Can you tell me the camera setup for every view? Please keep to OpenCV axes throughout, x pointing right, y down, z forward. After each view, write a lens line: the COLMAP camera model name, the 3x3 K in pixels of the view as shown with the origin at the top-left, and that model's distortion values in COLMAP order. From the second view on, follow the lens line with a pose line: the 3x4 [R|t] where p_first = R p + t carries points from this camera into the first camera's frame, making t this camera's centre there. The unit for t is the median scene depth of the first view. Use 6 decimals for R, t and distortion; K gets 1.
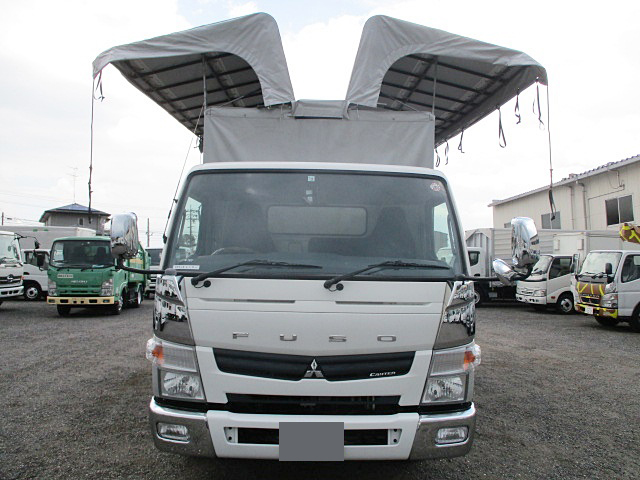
lens RADIAL K [[597.6, 0, 325.4], [0, 597.6, 236.3], [0, 0, 1]] dist [-0.044120, 0.000000]
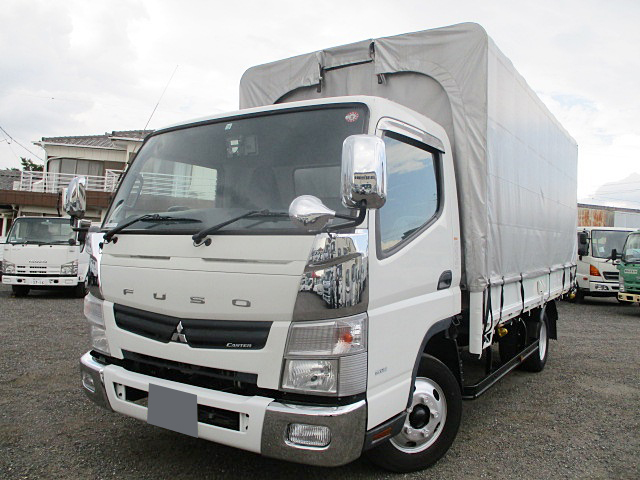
lens RADIAL K [[597.6, 0, 320.0], [0, 597.6, 240.8], [0, 0, 1]] dist [-0.044120, 0.000000]
pose [[0.793319, -0.014348, -0.608637, 0.692921], [0.014427, 0.999885, -0.004766, 0.089977], [0.608635, -0.005000, 0.793435, 0.406903]]
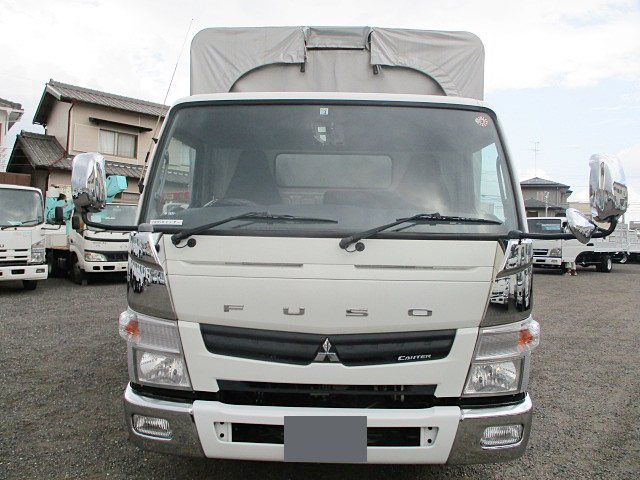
lens RADIAL K [[597.6, 0, 315.0], [0, 597.6, 241.5], [0, 0, 1]] dist [-0.044120, 0.000000]
pose [[0.998420, -0.000541, -0.056188, 0.009526], [0.003991, 0.998112, 0.061294, 0.029889], [0.056048, -0.061421, 0.996537, 0.219442]]
